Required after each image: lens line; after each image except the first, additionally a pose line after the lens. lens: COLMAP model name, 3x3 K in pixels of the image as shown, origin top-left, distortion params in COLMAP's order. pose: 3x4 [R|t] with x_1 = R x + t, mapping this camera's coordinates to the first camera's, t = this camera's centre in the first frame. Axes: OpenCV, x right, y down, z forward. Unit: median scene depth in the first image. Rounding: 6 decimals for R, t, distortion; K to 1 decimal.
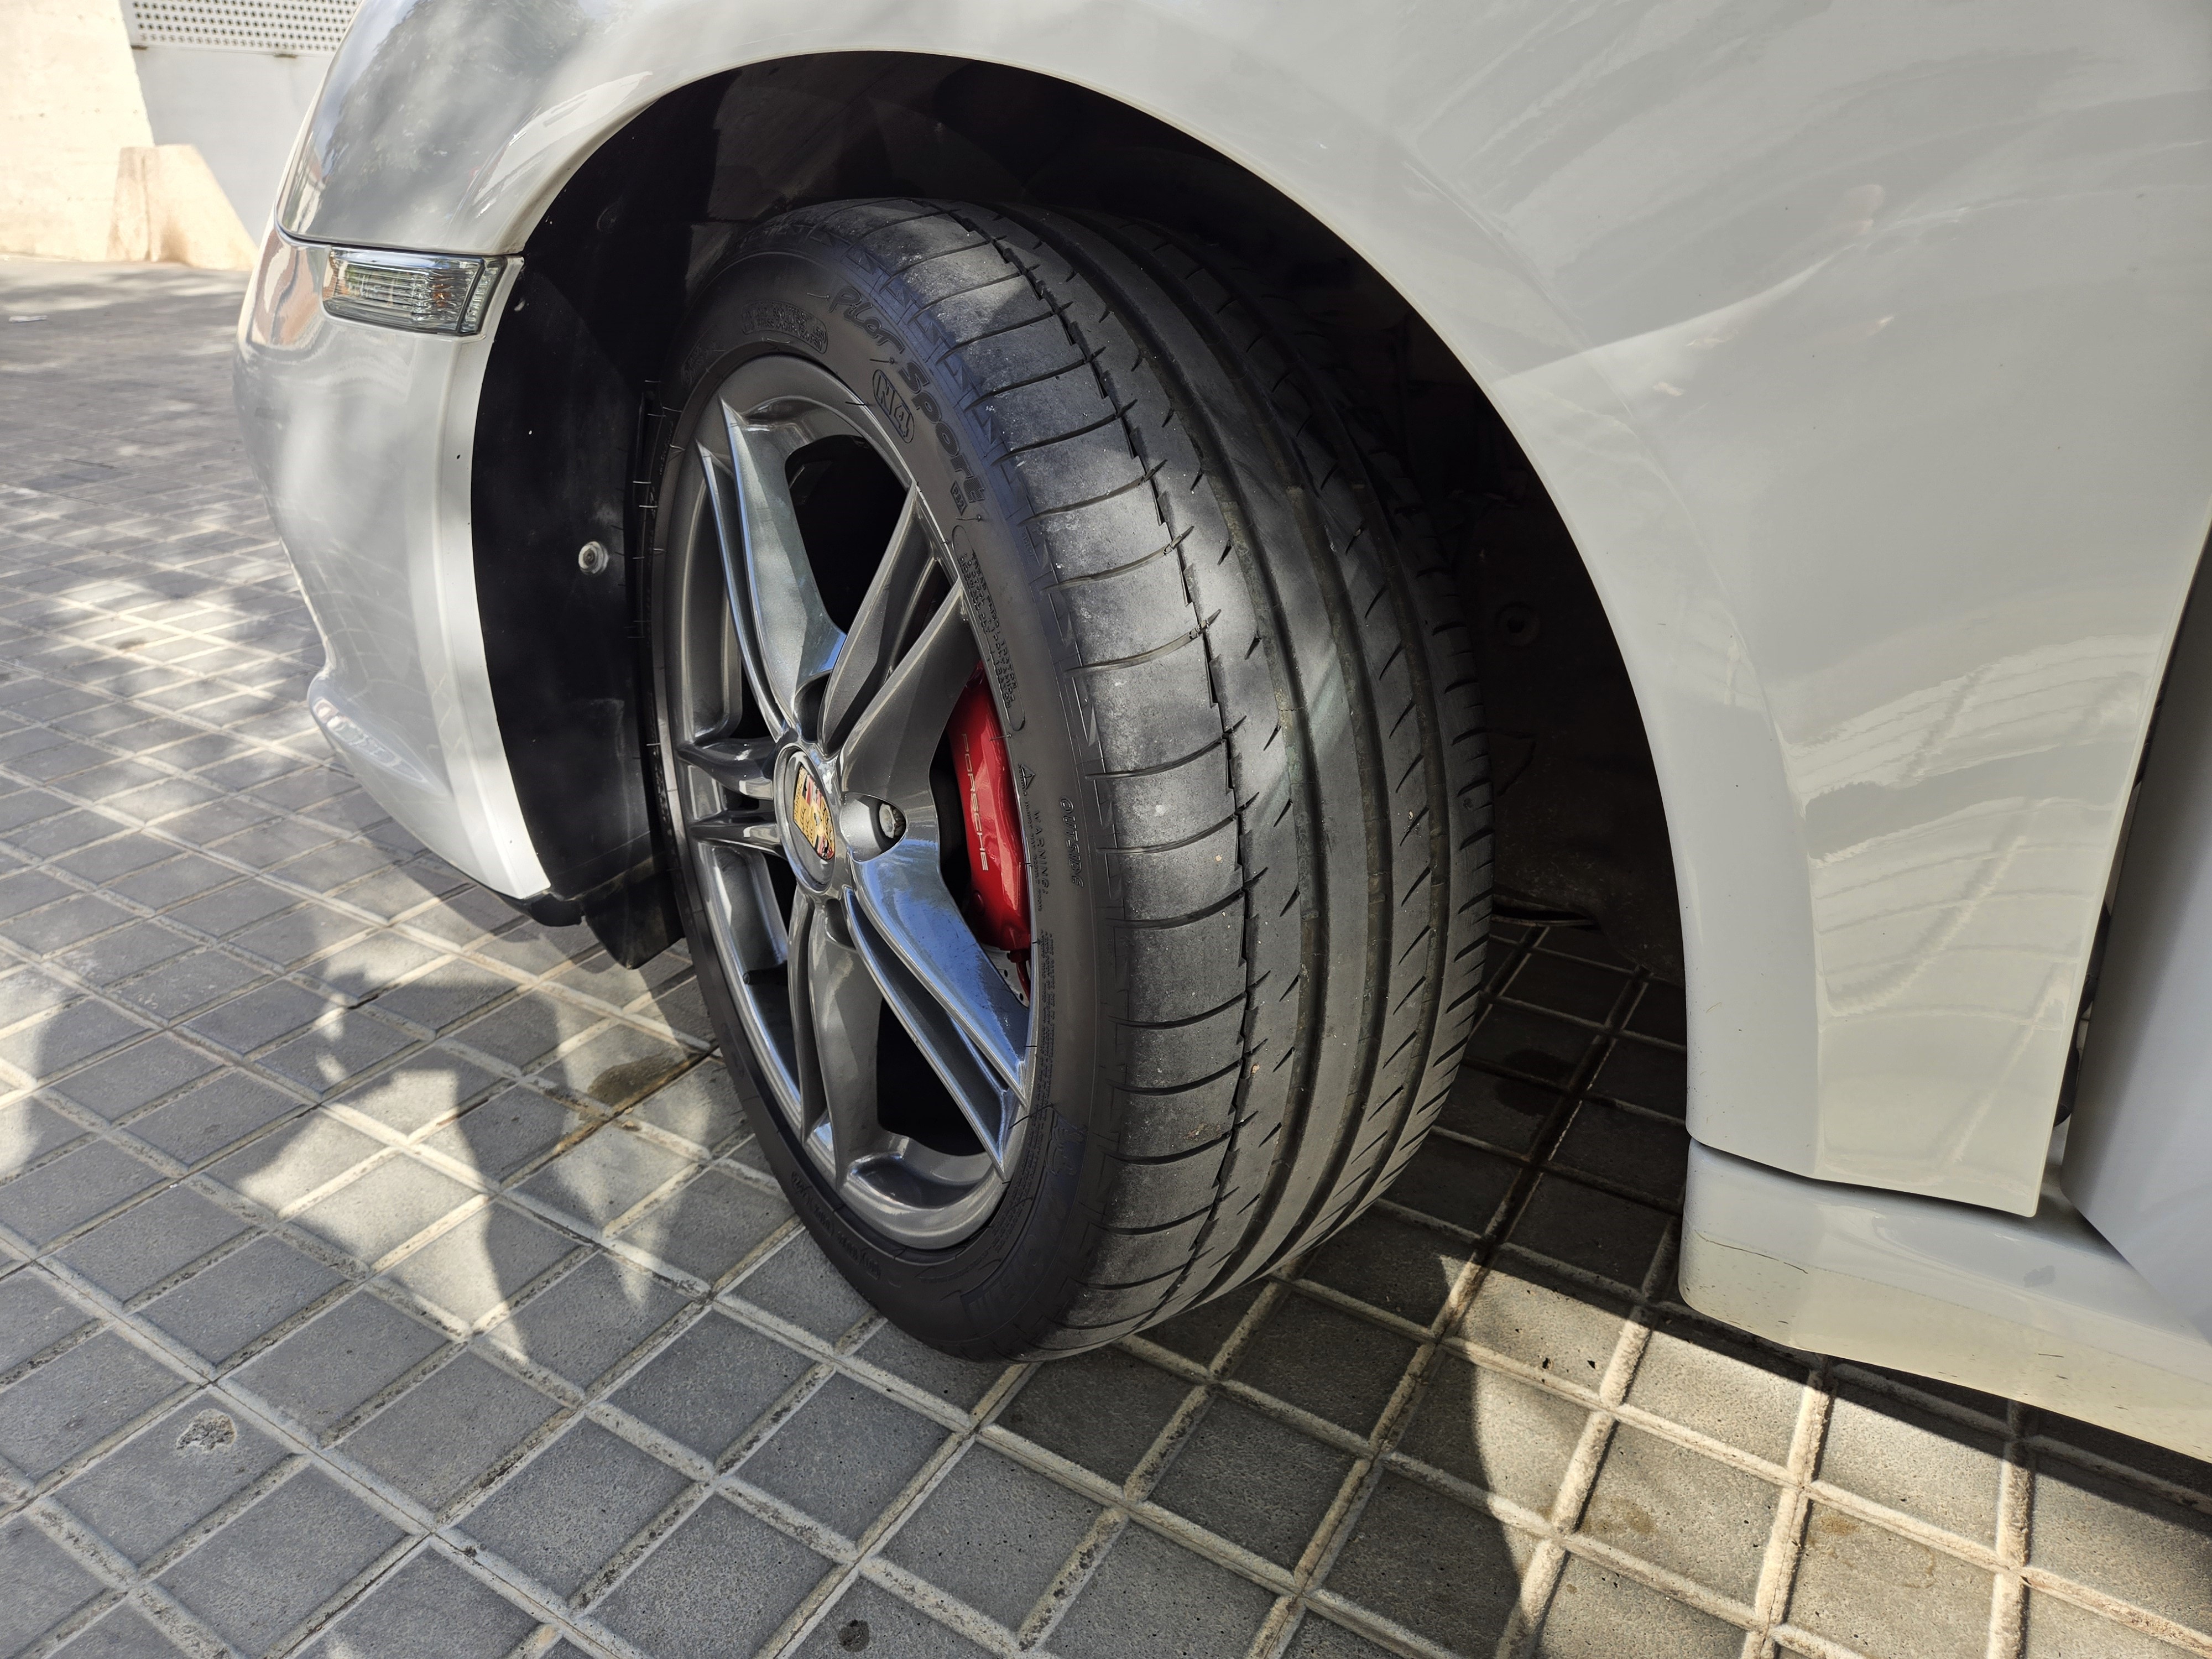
lens RADIAL K [[1488.3, 0, 1106.9], [0, 1488.3, 827.4], [0, 0, 1]] dist [-0.002552, -0.001375]
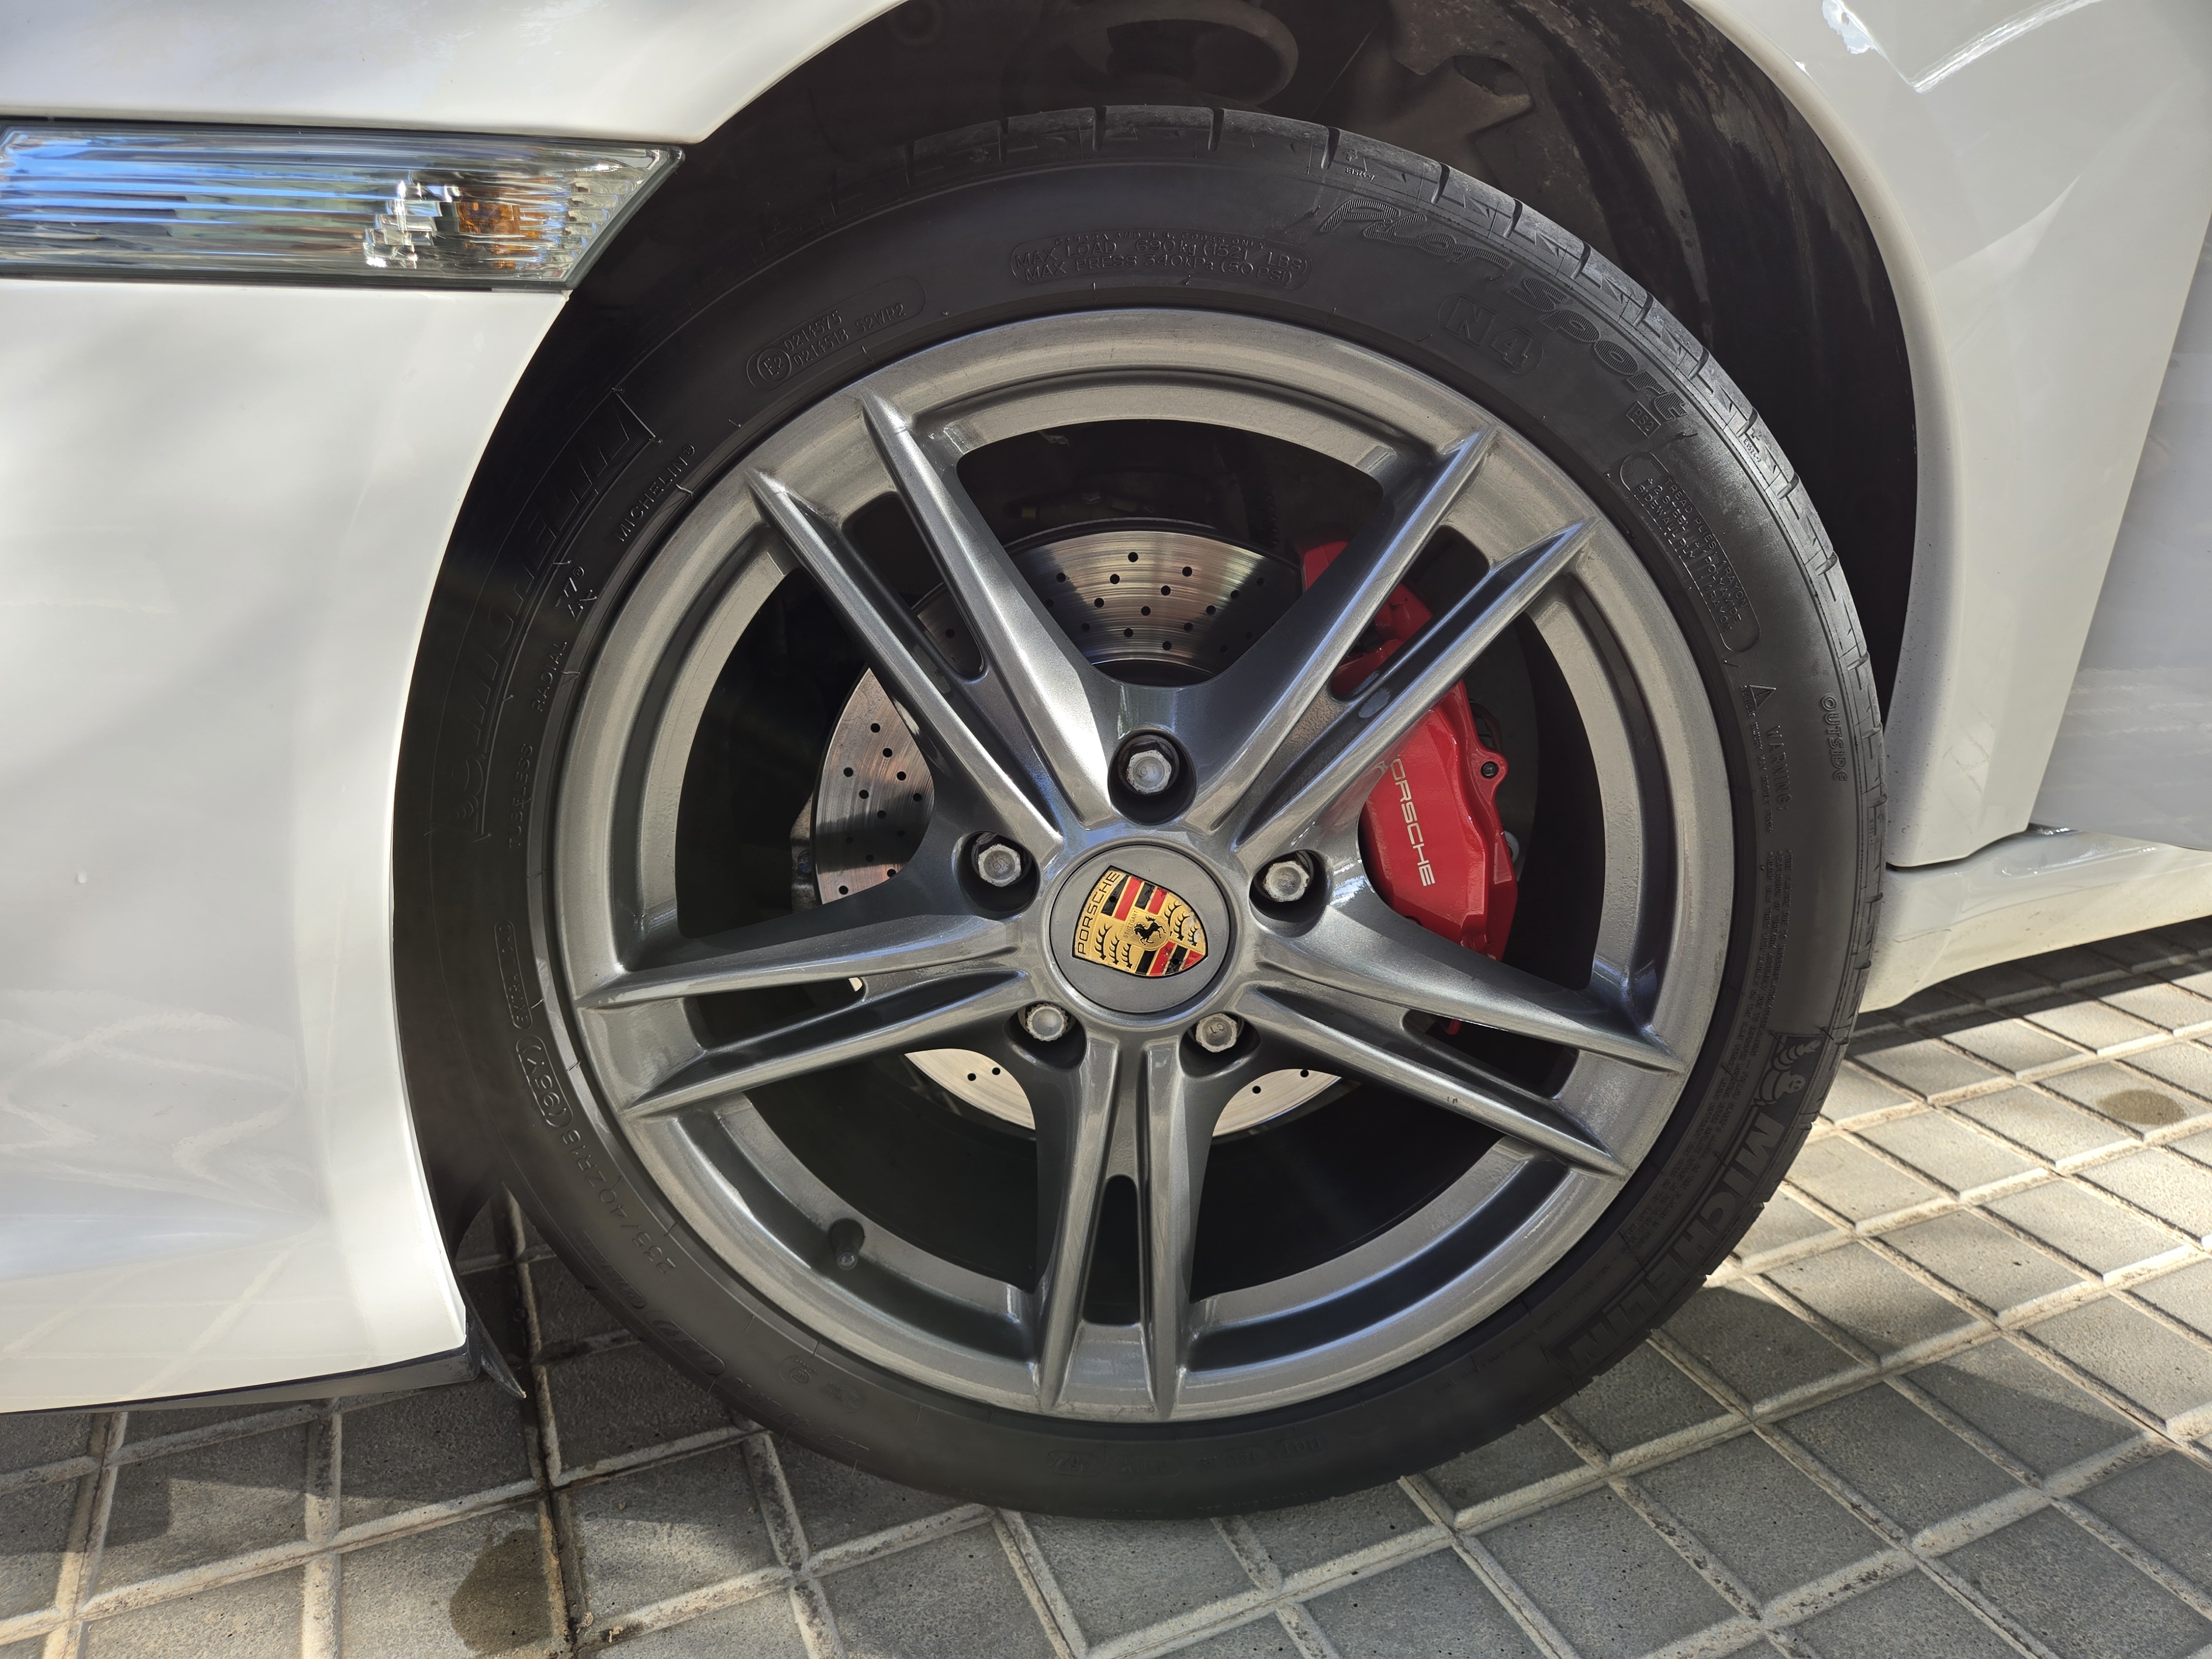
lens RADIAL K [[1488.3, 0, 1108.4], [0, 1488.3, 833.3], [0, 0, 1]] dist [-0.002552, -0.001375]
pose [[0.562891, -0.274108, 0.779755, -0.763804], [0.322734, 0.941407, 0.097958, -0.128324], [-0.760918, 0.196514, 0.618374, 0.533853]]
